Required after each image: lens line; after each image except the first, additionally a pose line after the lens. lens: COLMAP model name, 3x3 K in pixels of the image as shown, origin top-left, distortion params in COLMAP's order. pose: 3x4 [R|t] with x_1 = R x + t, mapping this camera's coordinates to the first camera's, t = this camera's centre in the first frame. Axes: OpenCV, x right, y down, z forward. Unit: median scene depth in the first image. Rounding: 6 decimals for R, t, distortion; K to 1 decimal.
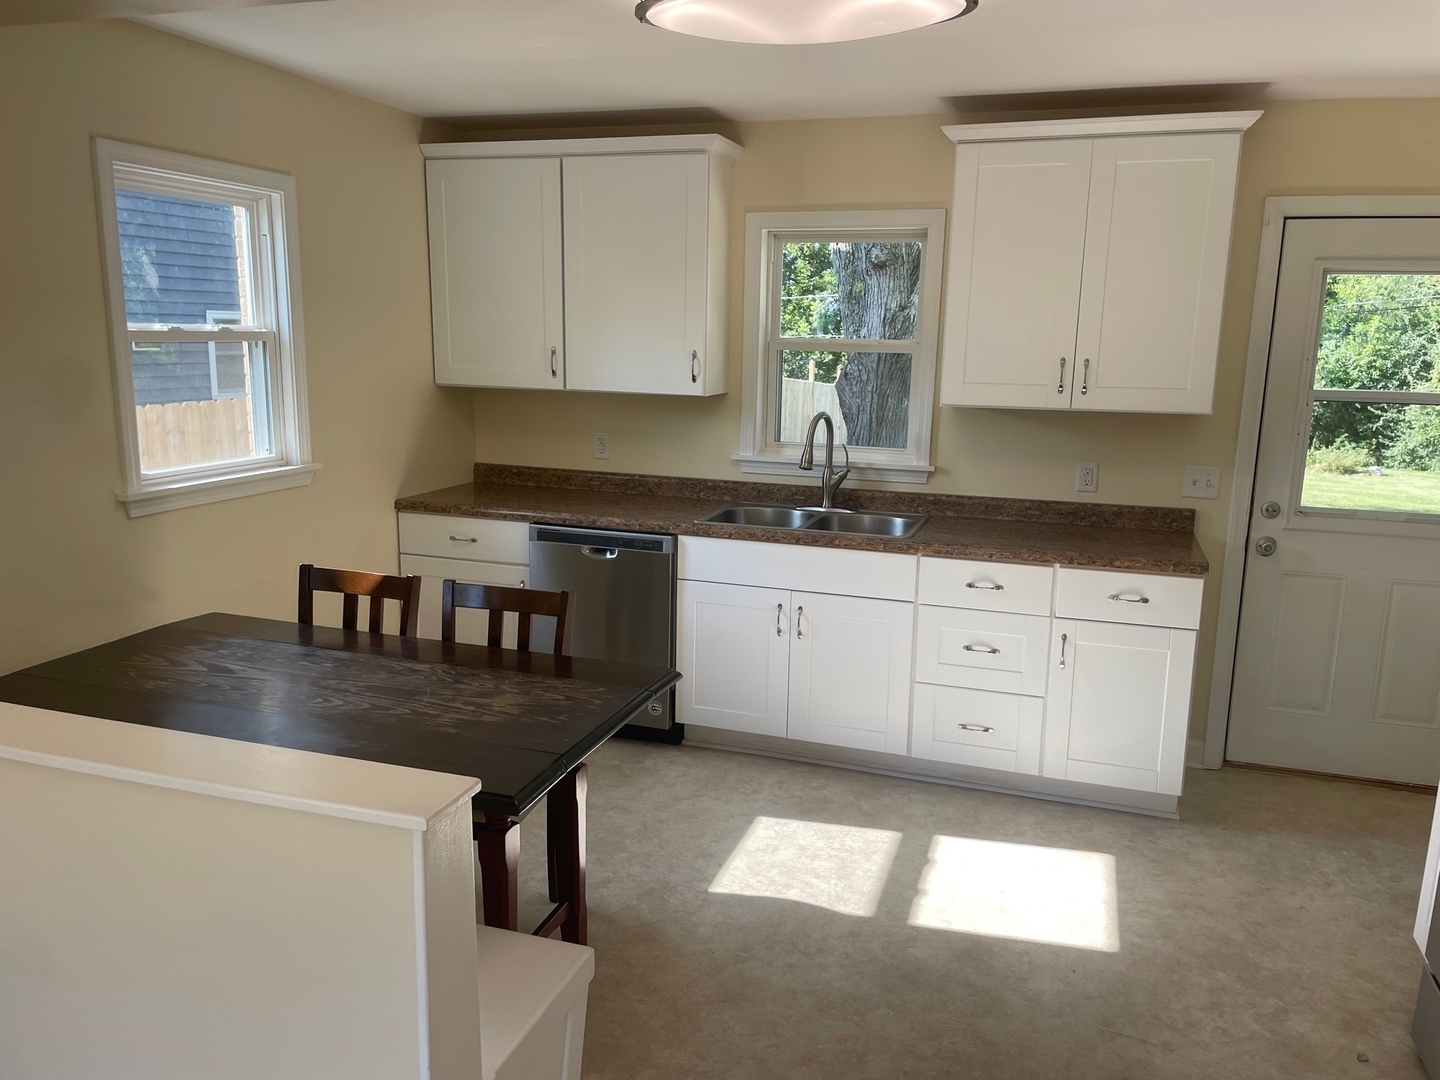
lens RADIAL K [[1101.3, 0, 717.2], [0, 1101.3, 536.5], [0, 0, 1]] dist [0.072430, -0.110090]
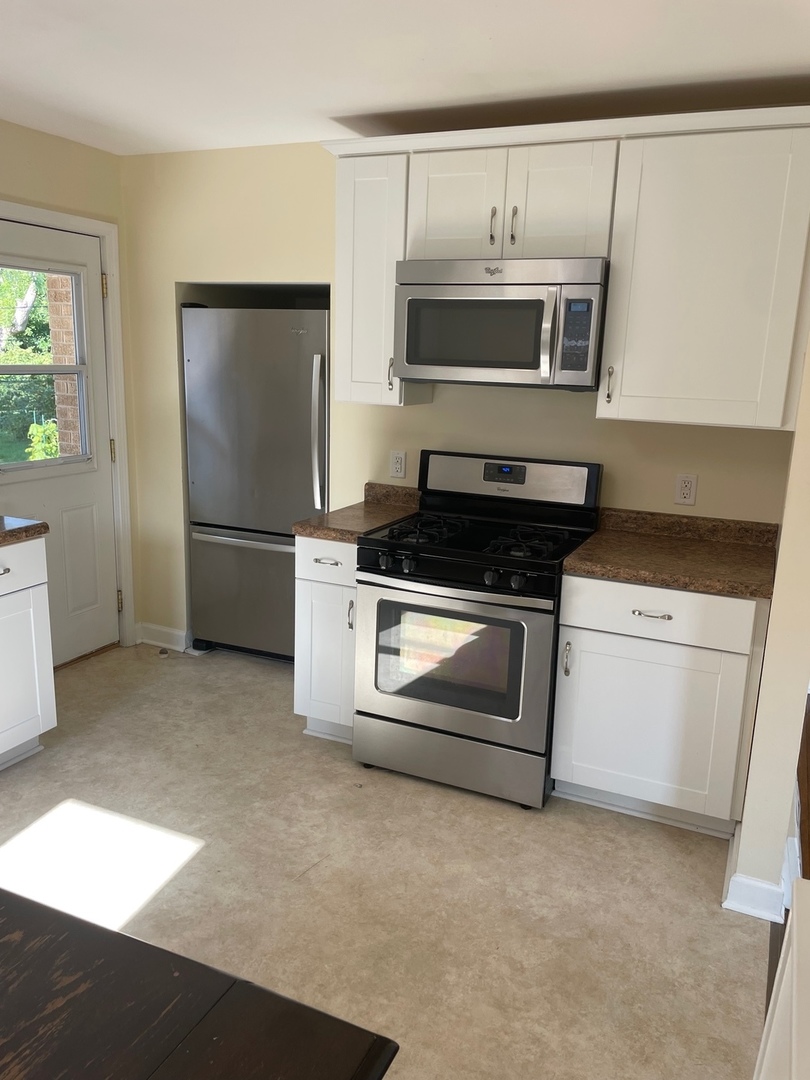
lens RADIAL K [[825.9, 0, 403.7], [0, 825.9, 544.1], [0, 0, 1]] dist [0.072430, -0.110090]
pose [[0.116454, -0.246754, 0.962056, -0.346142], [0.169606, 0.959359, 0.225532, -0.085571], [-0.978607, 0.136907, 0.153572, 0.531147]]
